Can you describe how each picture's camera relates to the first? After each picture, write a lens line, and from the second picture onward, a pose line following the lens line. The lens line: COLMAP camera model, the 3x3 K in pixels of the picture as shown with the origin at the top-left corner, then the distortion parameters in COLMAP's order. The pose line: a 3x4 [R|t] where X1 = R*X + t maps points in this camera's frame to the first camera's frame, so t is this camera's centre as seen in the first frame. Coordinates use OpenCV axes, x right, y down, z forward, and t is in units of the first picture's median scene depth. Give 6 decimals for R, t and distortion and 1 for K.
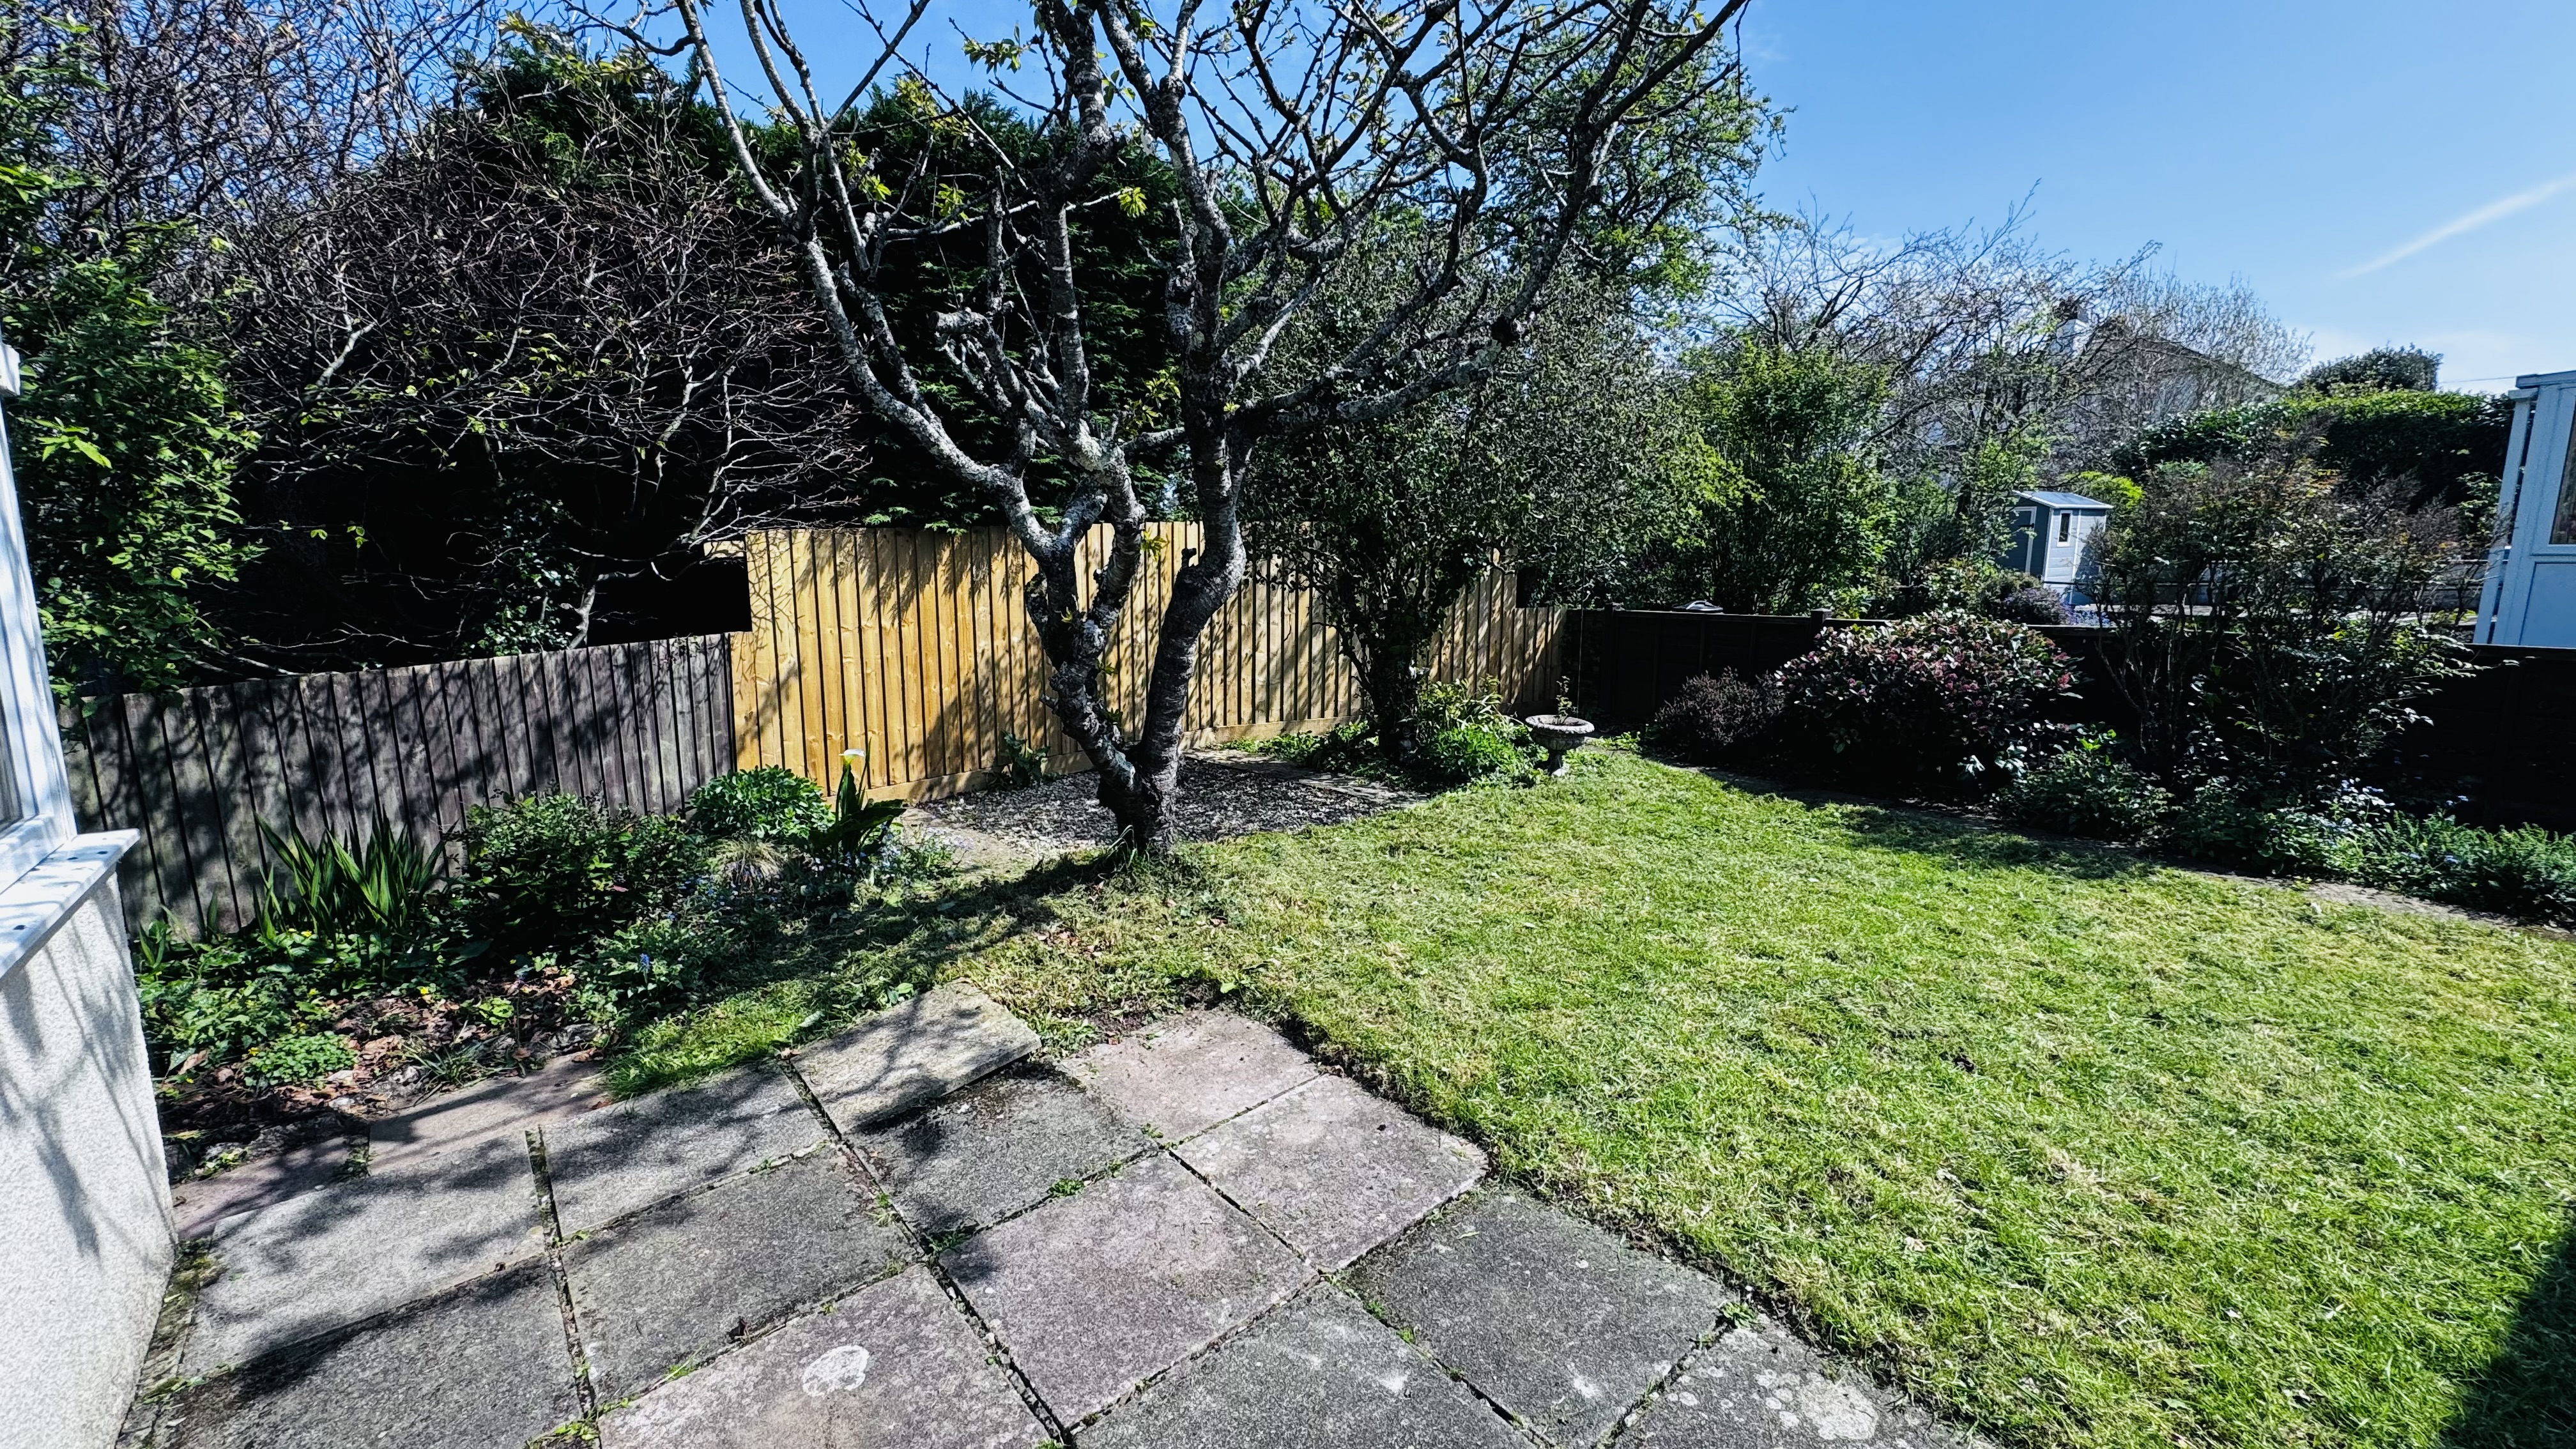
lens RADIAL K [[1028.5, 0, 1288.0], [0, 1028.5, 724.5], [0, 0, 1]] dist [-0.002035, 0.000439]
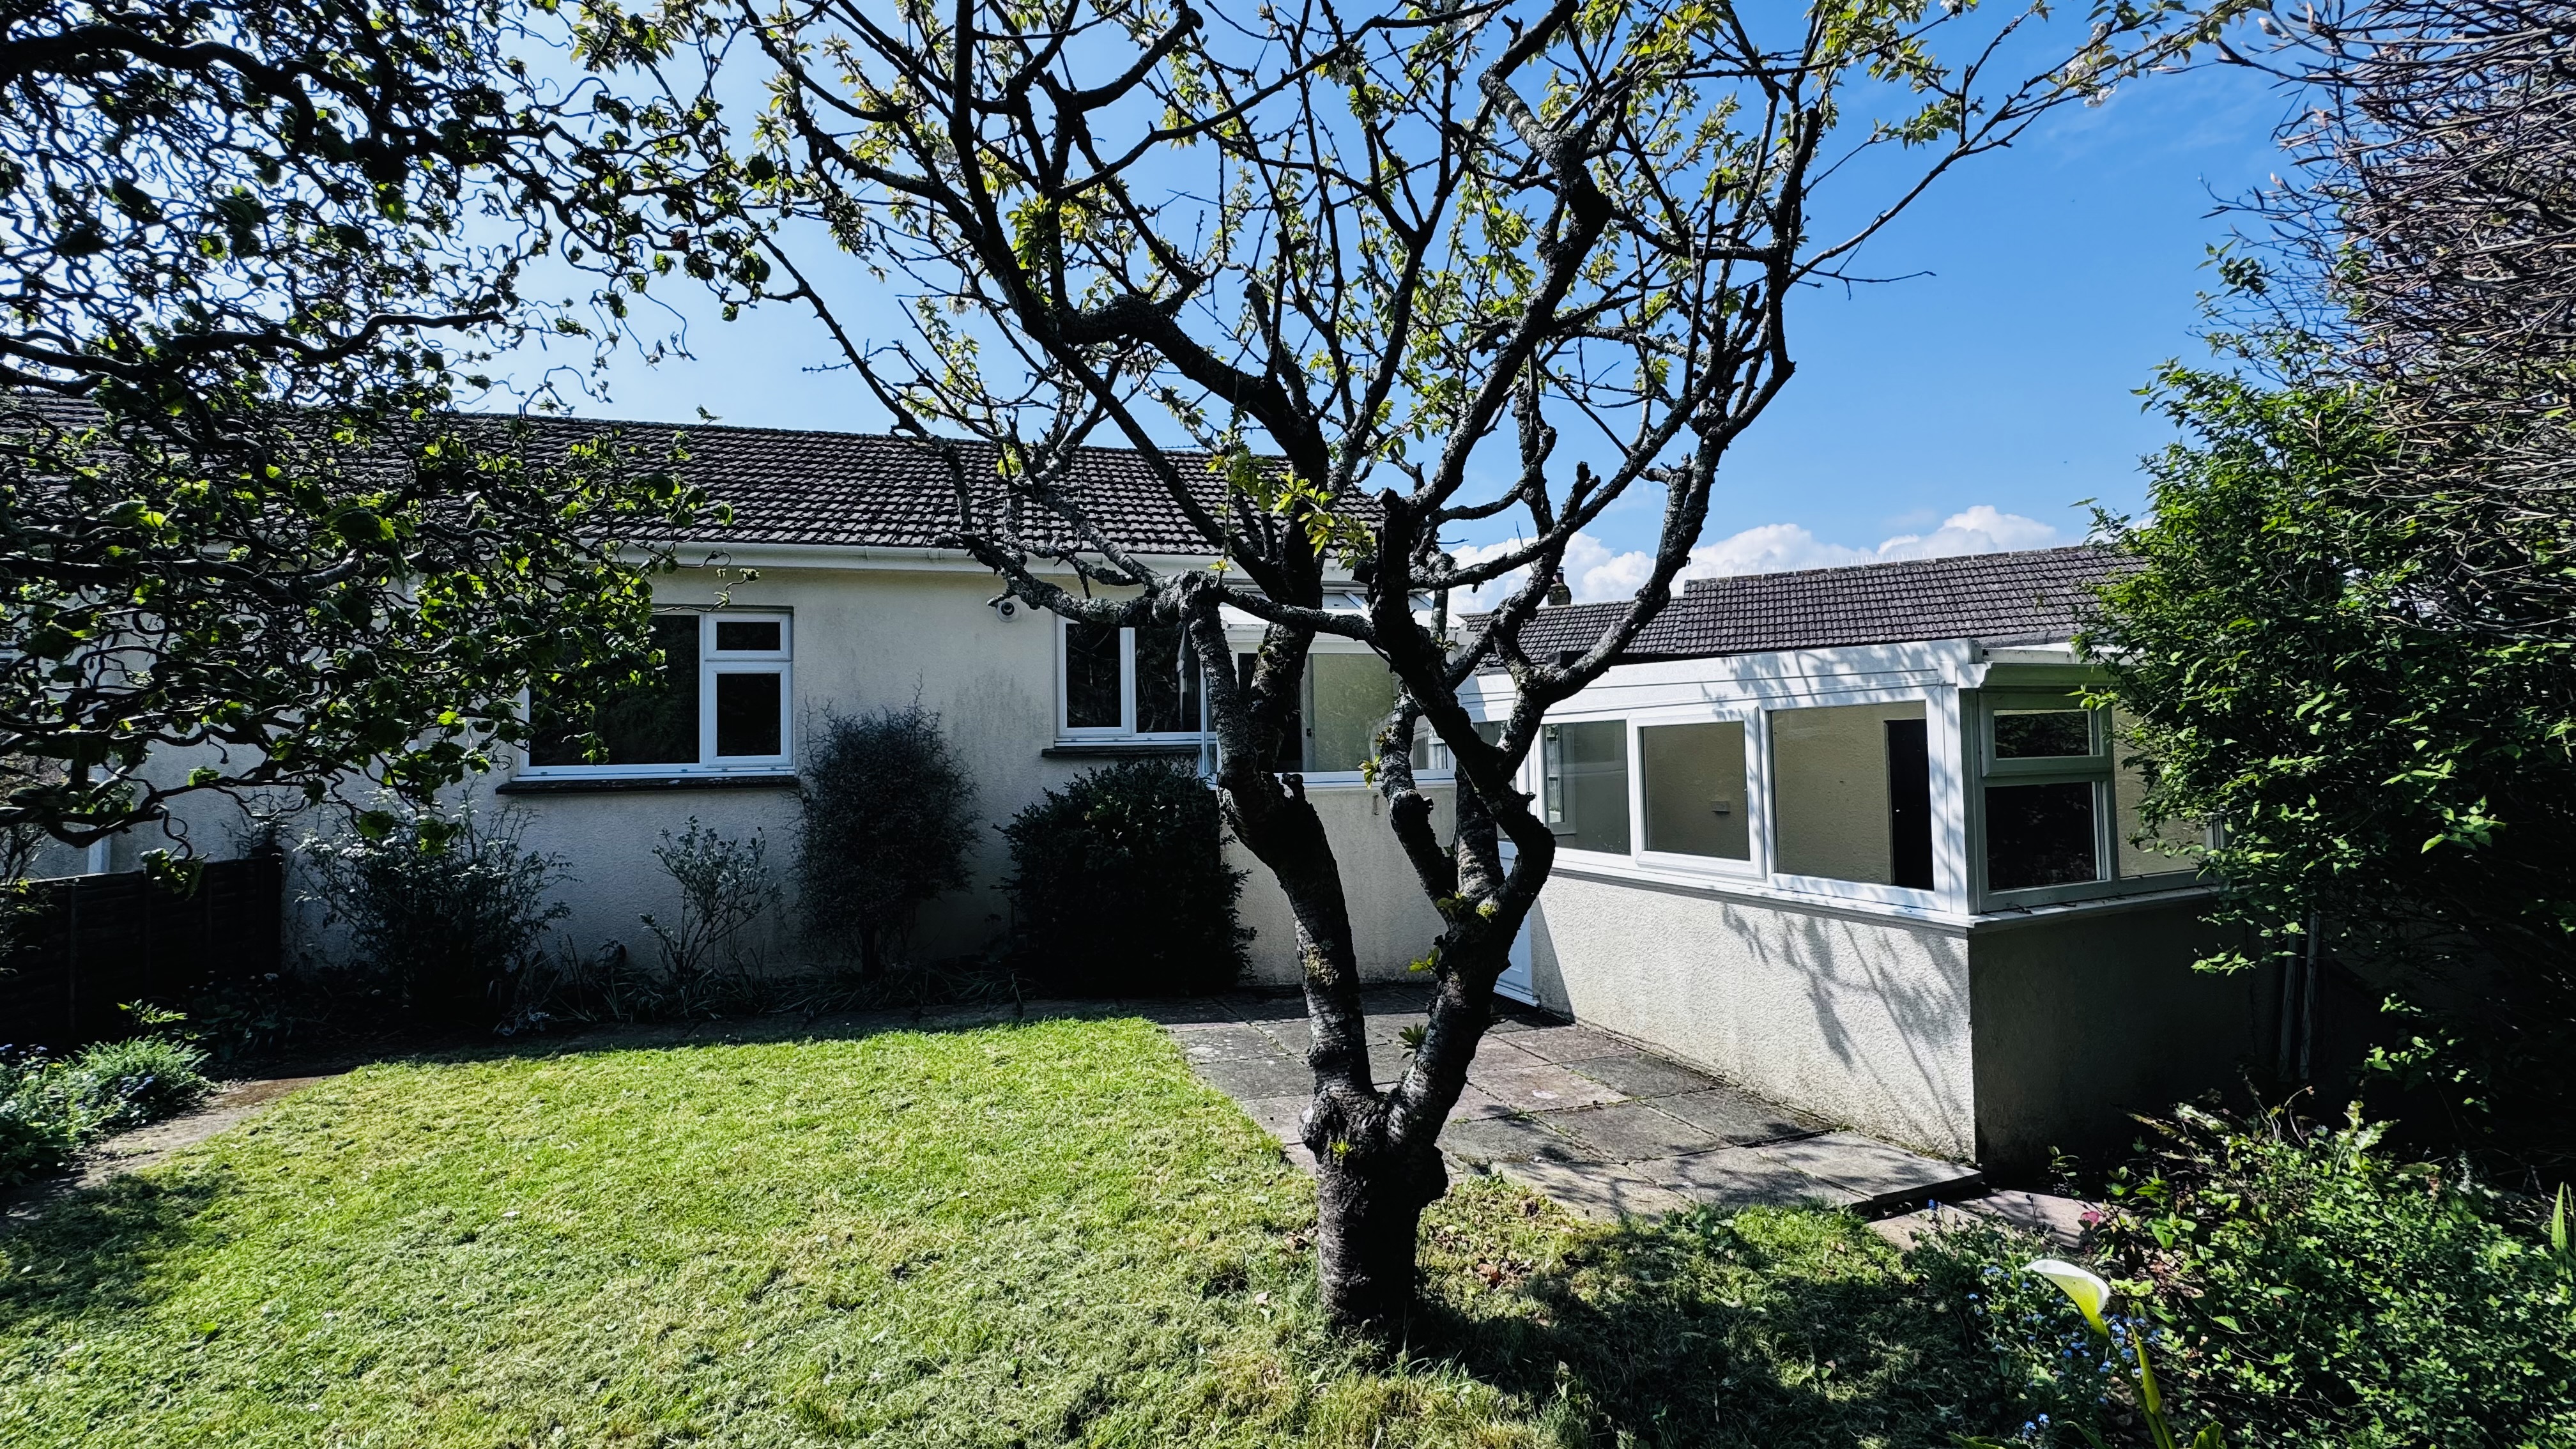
lens RADIAL K [[1023.8, 0, 1288.0], [0, 1023.8, 724.5], [0, 0, 1]] dist [-0.001082, 0.000015]
pose [[-0.950816, 0.024335, 0.308799, -0.200109], [0.063296, 0.991138, 0.116788, -0.187195], [-0.303221, 0.130589, -0.943930, 1.075367]]
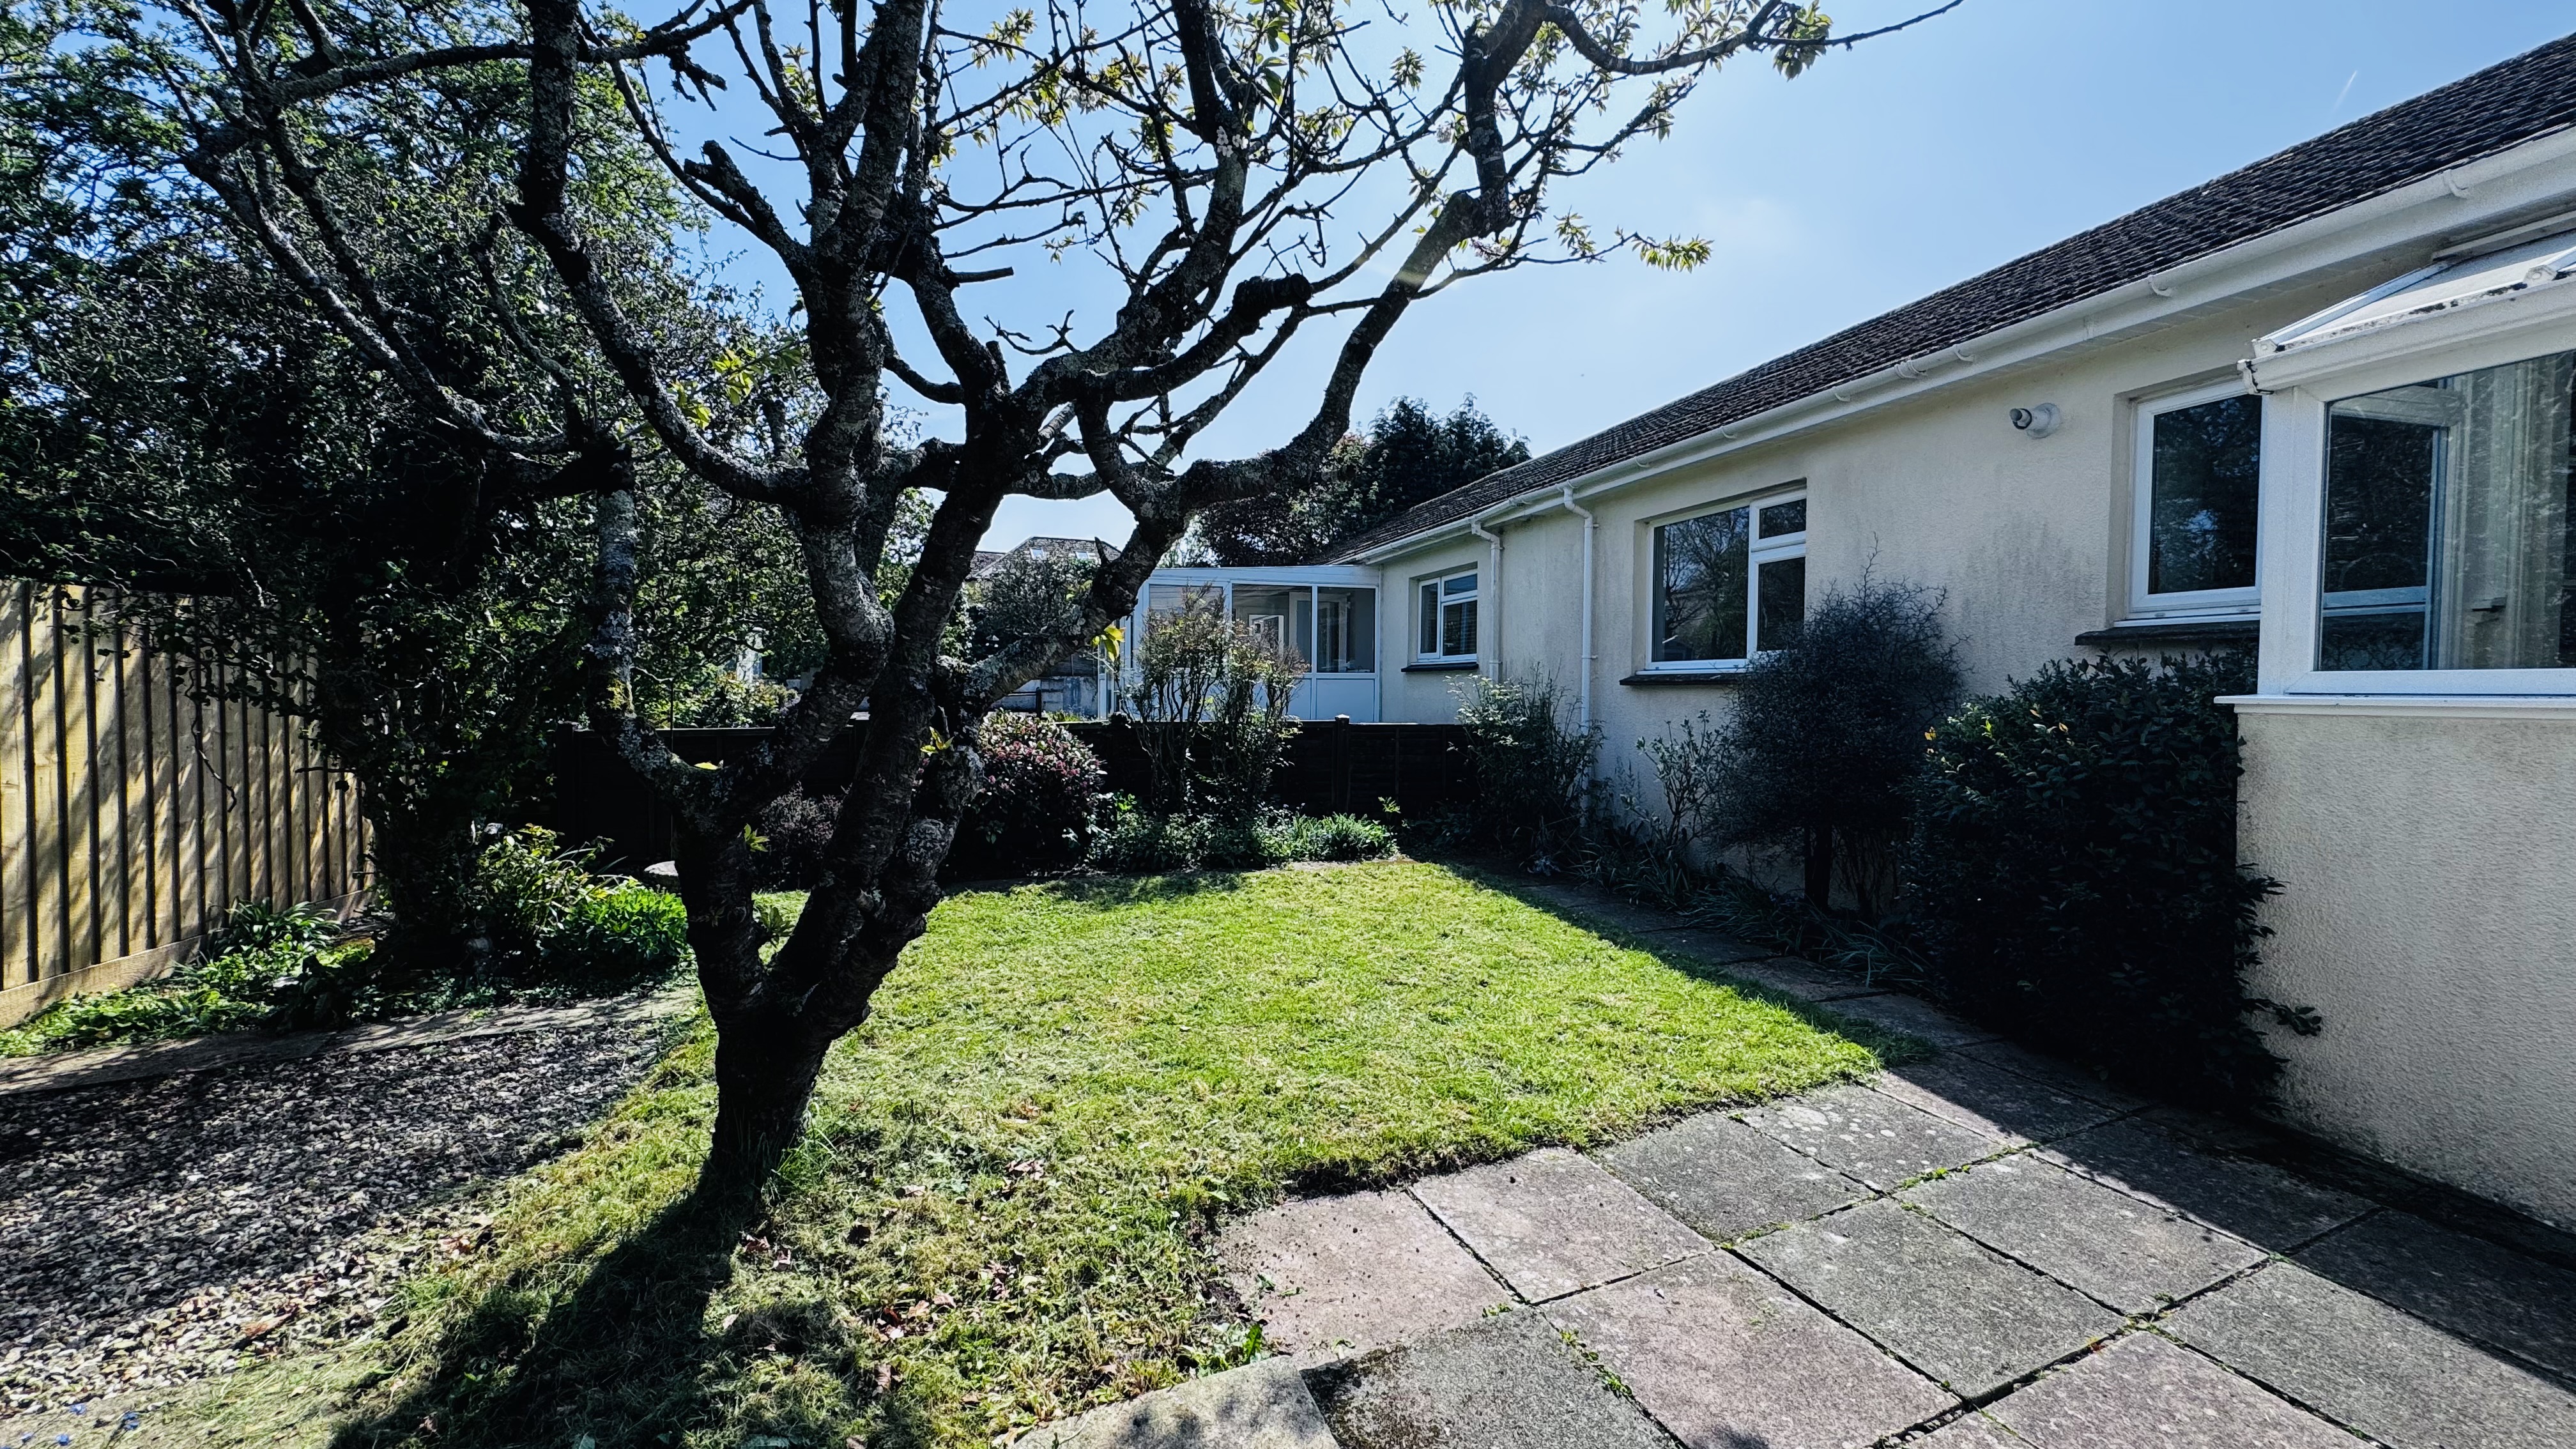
lens RADIAL K [[1023.8, 0, 1288.0], [0, 1023.8, 724.5], [0, 0, 1]] dist [-0.001082, 0.000015]
pose [[0.262736, -0.037230, 0.964149, -0.431403], [0.145483, 0.989360, -0.001441, -0.050133], [-0.953837, 0.140646, 0.265357, 0.379336]]
